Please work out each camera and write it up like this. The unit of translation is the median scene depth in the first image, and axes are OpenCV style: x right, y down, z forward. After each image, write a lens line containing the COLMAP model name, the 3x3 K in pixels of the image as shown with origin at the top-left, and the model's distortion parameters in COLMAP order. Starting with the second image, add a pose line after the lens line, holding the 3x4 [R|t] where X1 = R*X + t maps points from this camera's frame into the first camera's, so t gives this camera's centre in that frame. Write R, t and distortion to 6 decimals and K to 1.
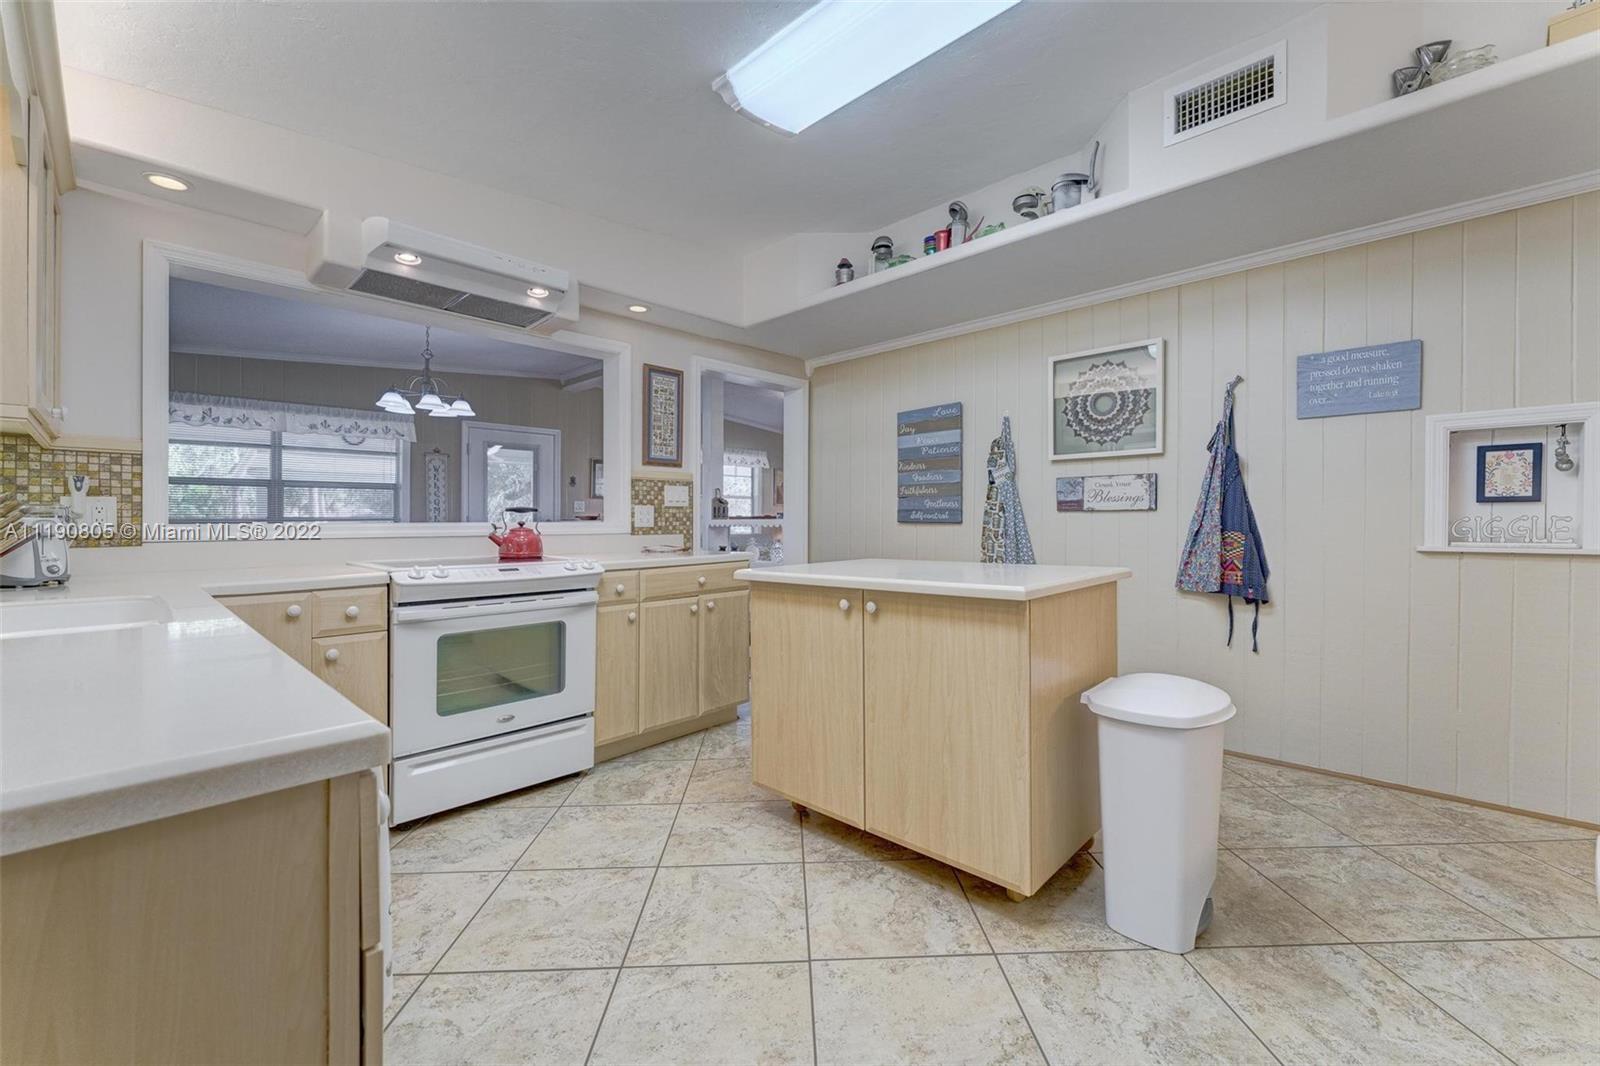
lens RADIAL K [[638.0, 0, 800.0], [0, 638.0, 533.0], [0, 0, 1]] dist [0.000402, 0.000046]
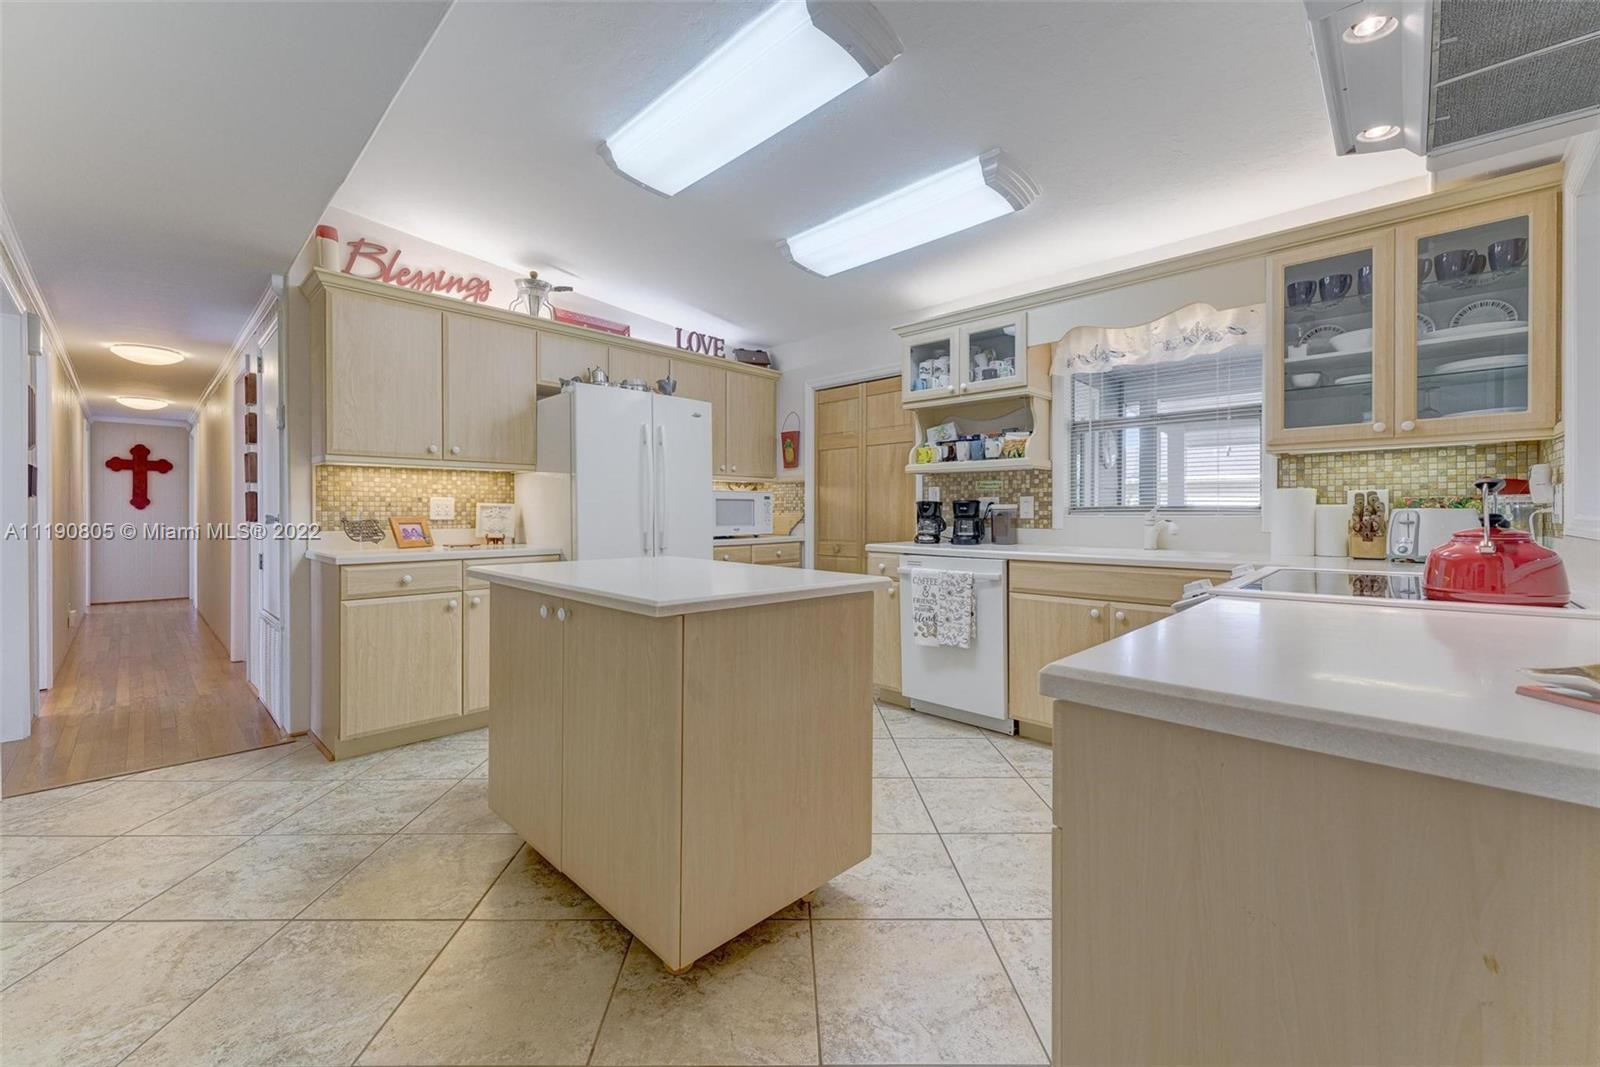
lens RADIAL K [[646.8, 0, 798.4], [0, 646.8, 516.0], [0, 0, 1]] dist [-0.002627, -0.000432]
pose [[-0.999972, 0.007469, -0.000369, 0.006405], [0.007459, 0.999723, 0.022322, -0.022742], [0.000536, 0.022318, -0.999751, 1.132976]]
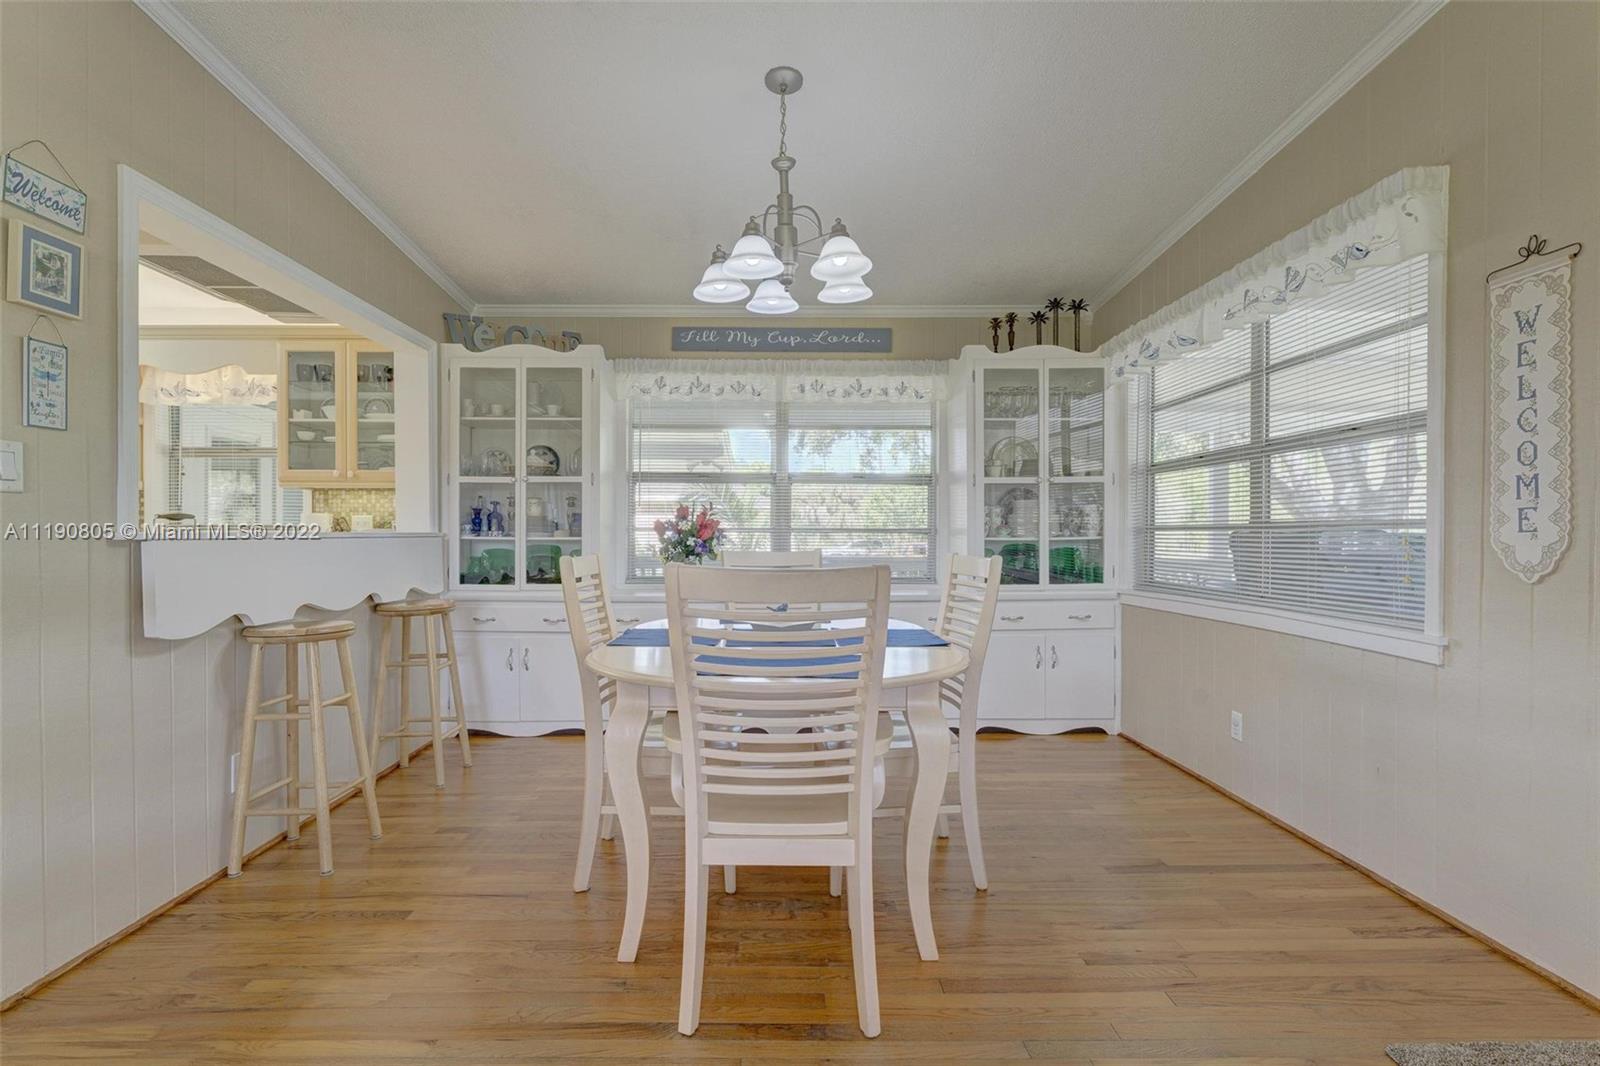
lens RADIAL K [[763.2, 0, 800.0], [0, 763.2, 533.0], [0, 0, 1]] dist [-0.000644, -0.000195]
pose [[-0.713773, 0.006322, -0.700348, -0.272174], [-0.011152, 0.999730, 0.020389, -0.035474], [0.700288, 0.022364, -0.713510, 1.774251]]
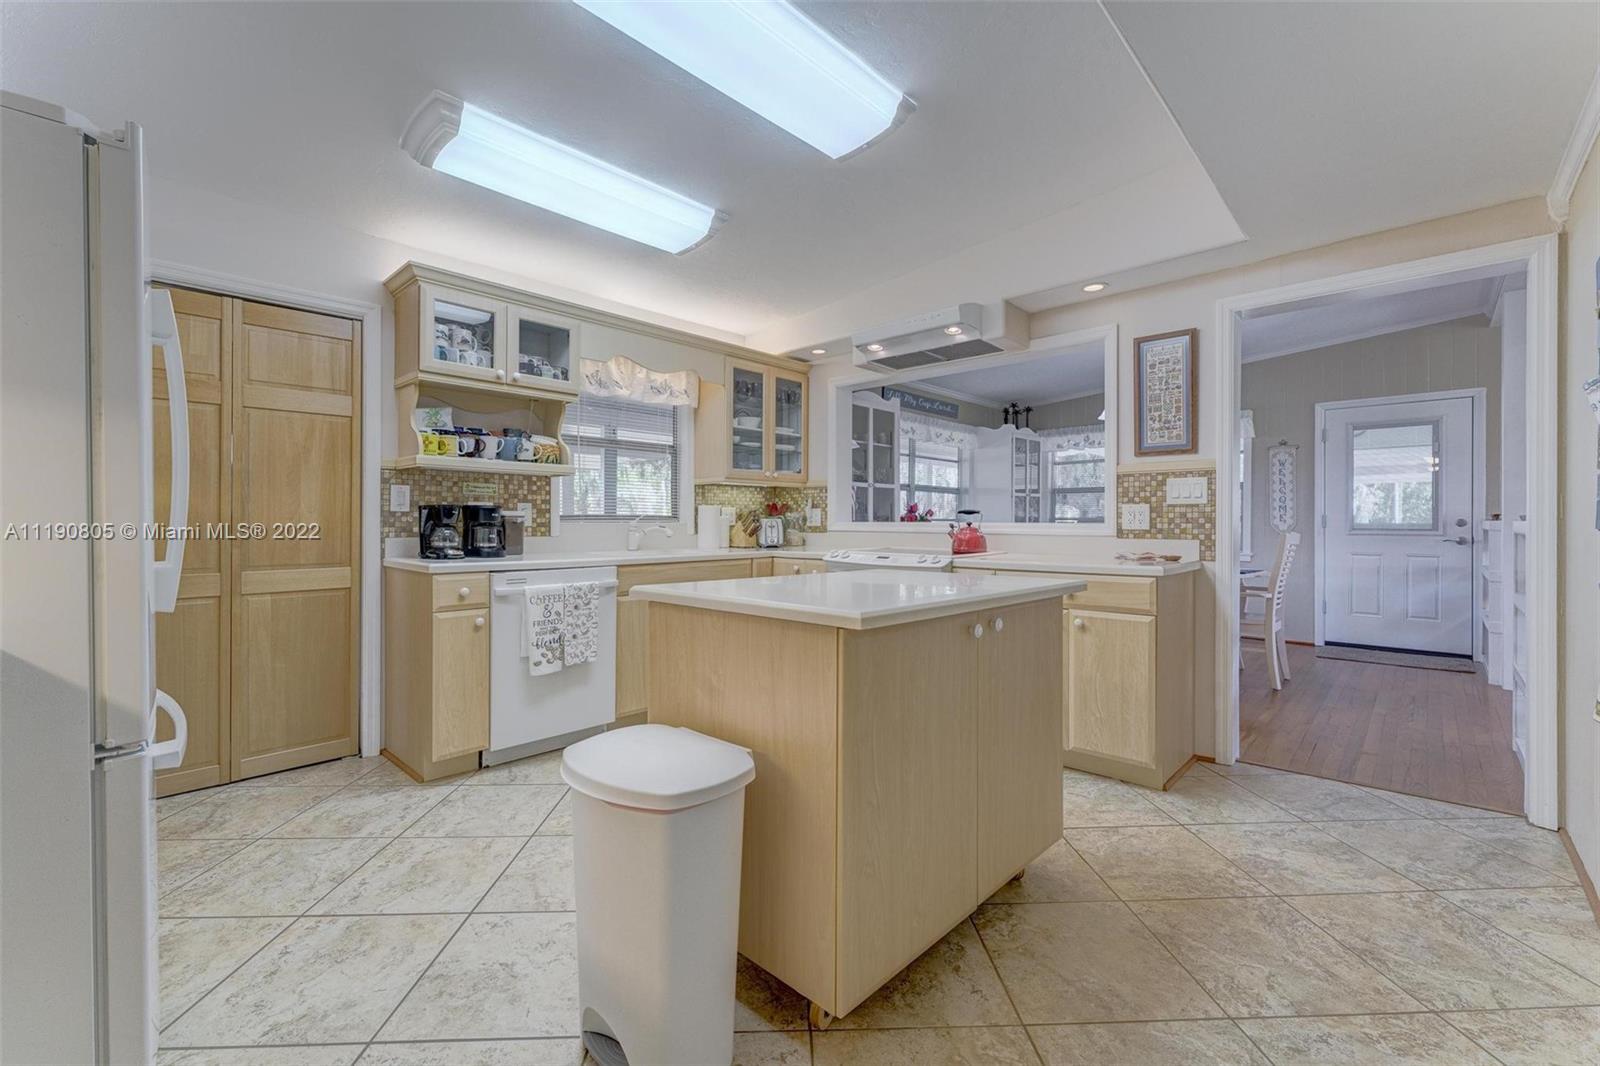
lens RADIAL K [[661.5, 0, 809.6], [0, 661.5, 518.3], [0, 0, 1]] dist [0.000936, 0.000043]
pose [[0.021164, 0.002178, -0.999774, 0.625751], [-0.021305, 0.999772, 0.001727, -0.016287], [0.999549, 0.021264, 0.021205, 0.539870]]
